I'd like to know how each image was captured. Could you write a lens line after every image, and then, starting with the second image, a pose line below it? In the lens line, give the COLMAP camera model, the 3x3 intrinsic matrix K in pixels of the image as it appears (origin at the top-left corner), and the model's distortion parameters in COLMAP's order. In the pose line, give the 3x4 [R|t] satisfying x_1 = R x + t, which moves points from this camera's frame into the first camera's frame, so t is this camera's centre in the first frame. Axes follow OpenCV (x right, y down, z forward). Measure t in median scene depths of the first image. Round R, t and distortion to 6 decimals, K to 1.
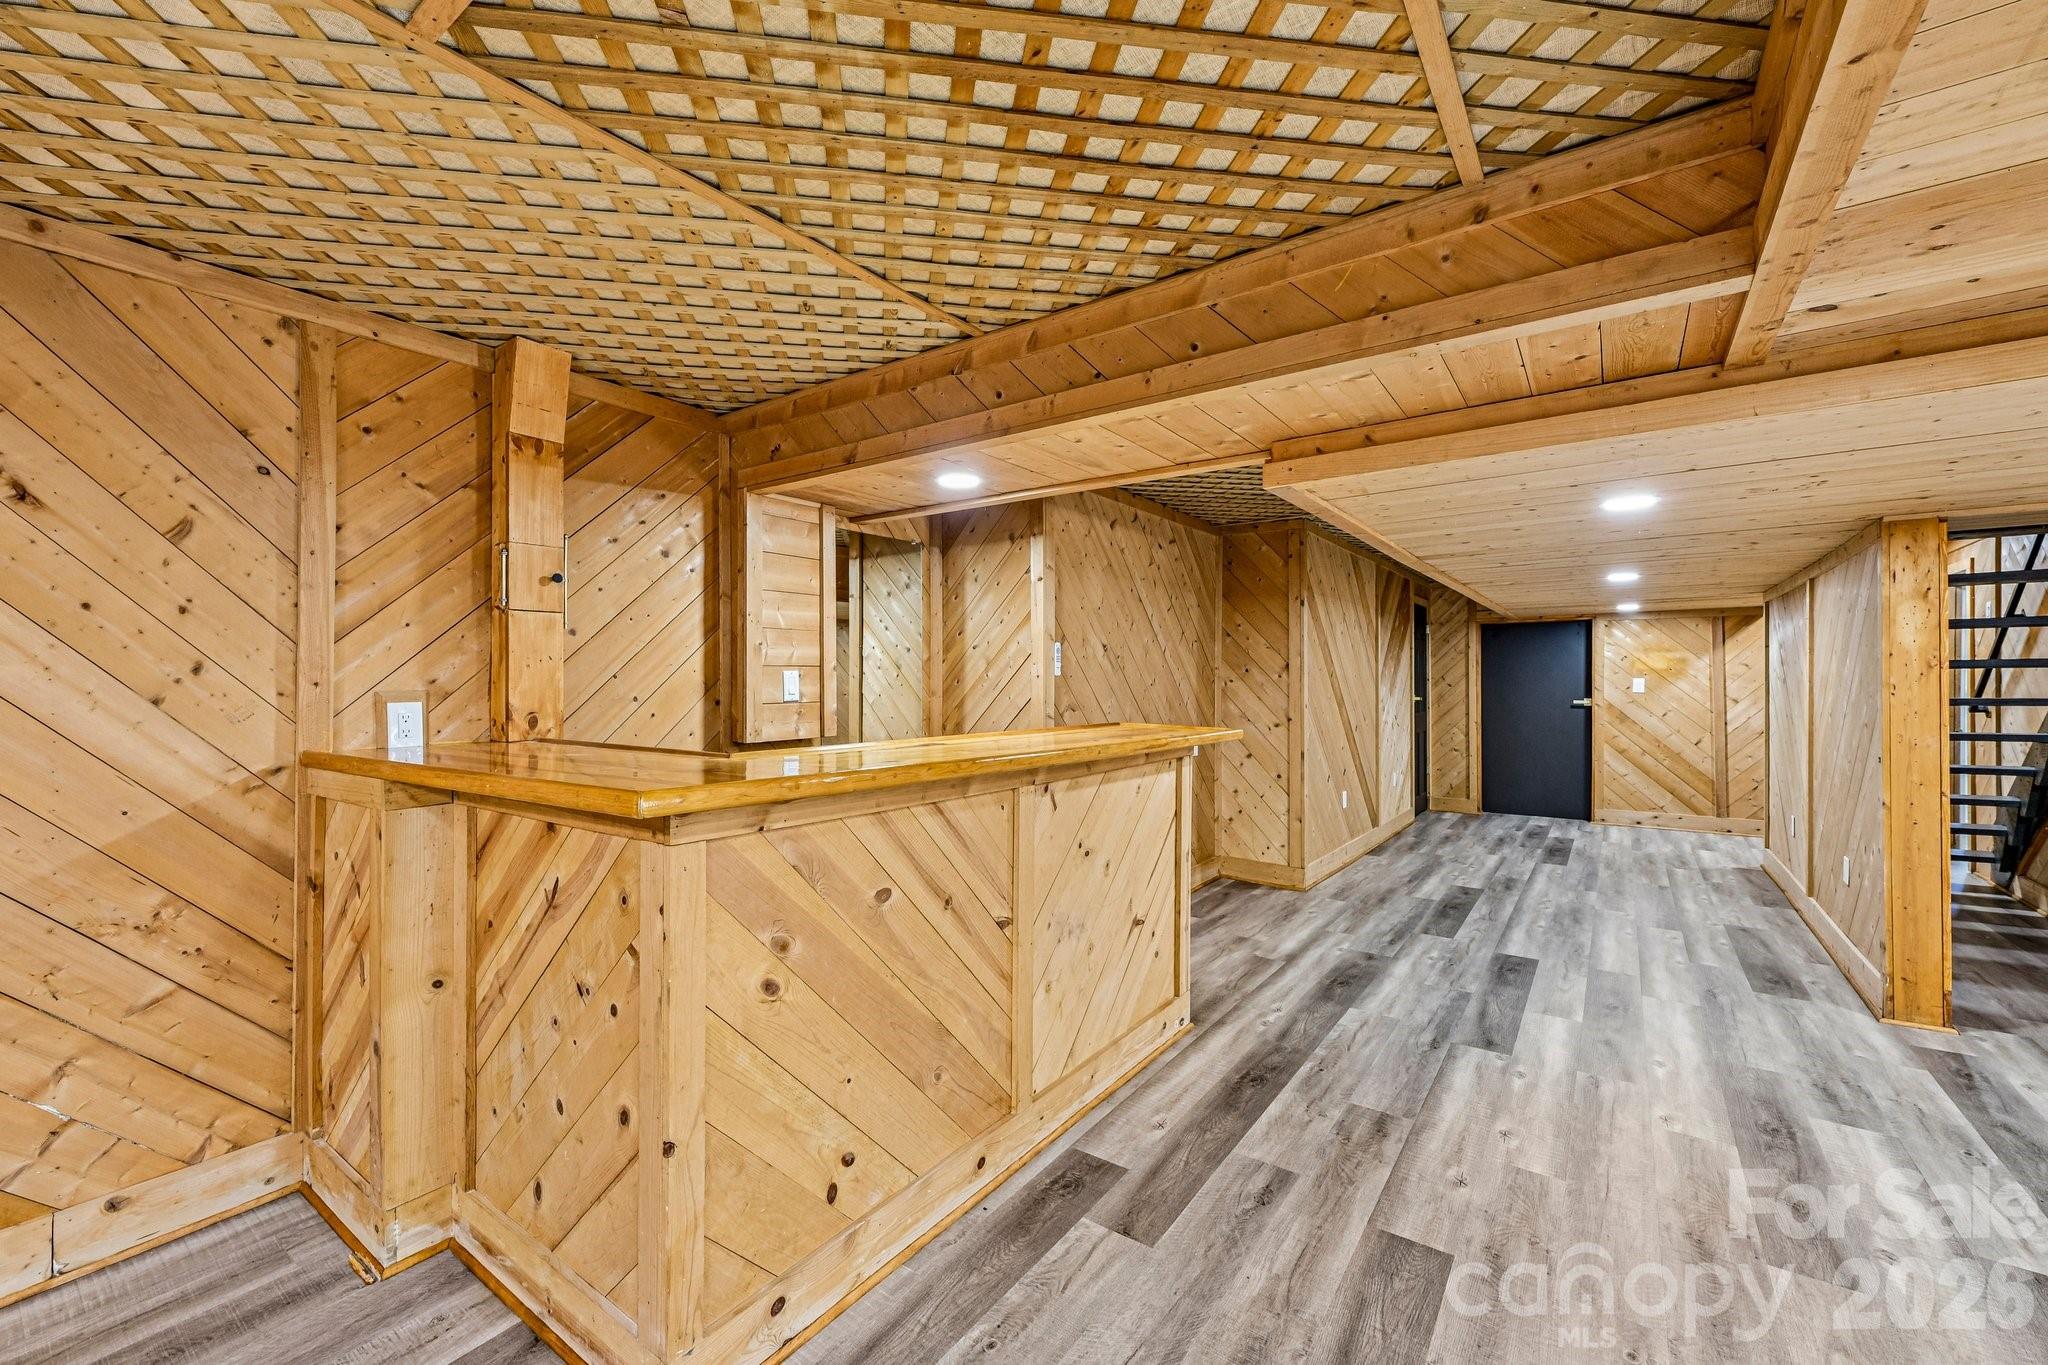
lens RADIAL K [[834.1, 0, 1024.9], [0, 834.1, 679.3], [0, 0, 1]] dist [-0.002085, 0.000078]
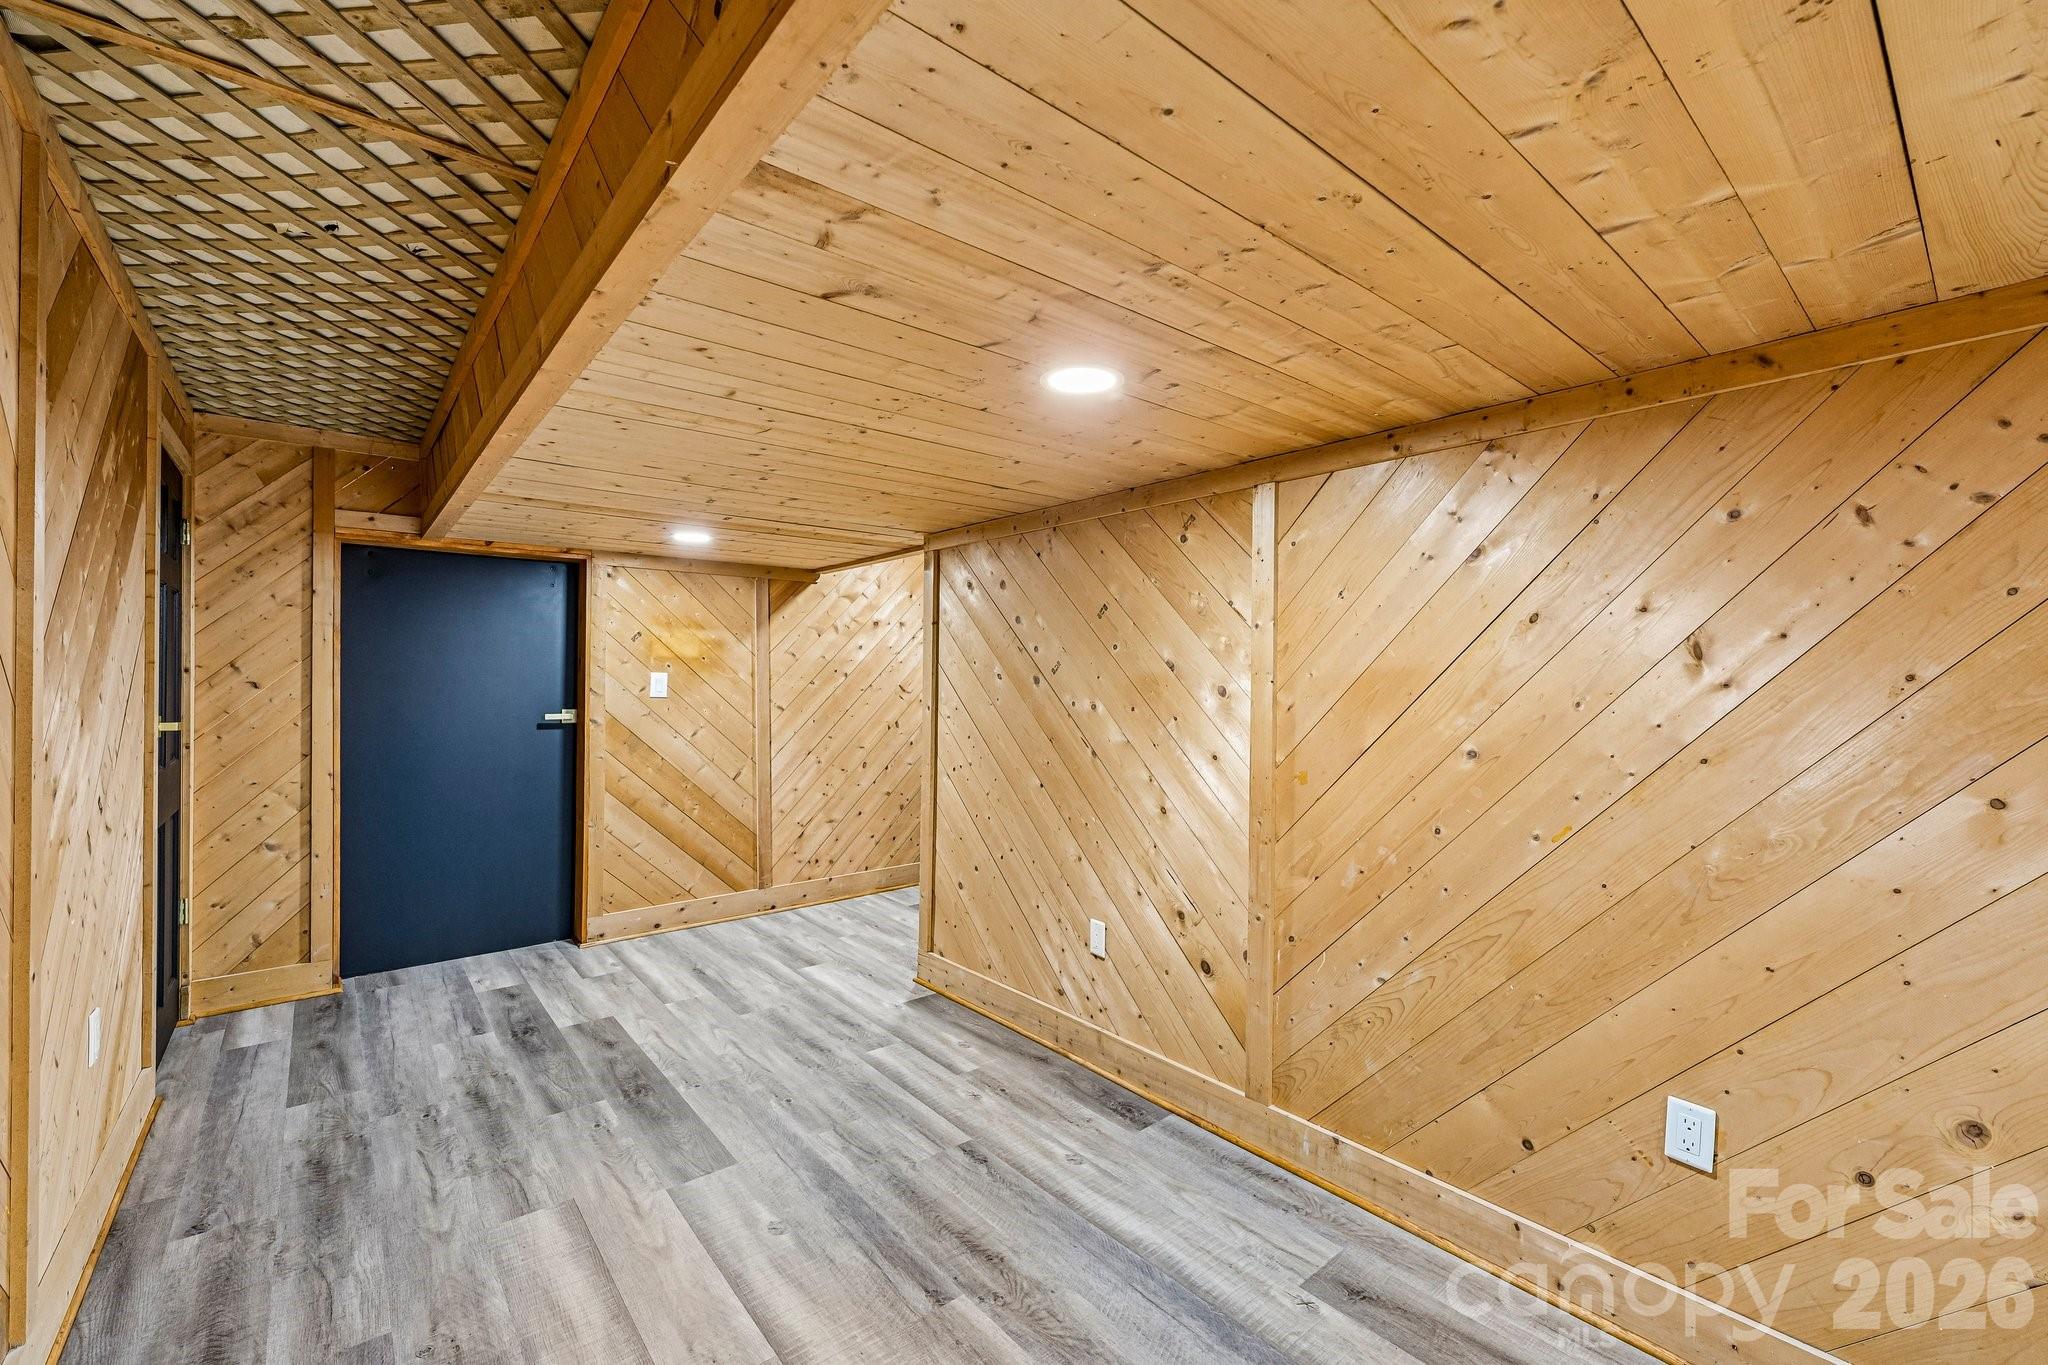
lens RADIAL K [[834.1, 0, 1022.9], [0, 834.1, 675.5], [0, 0, 1]] dist [-0.002085, 0.000078]
pose [[0.256487, 0.005189, 0.966534, 0.243515], [-0.008762, 0.999957, -0.003043, 0.000683], [-0.966508, -0.007689, 0.256522, 0.600978]]
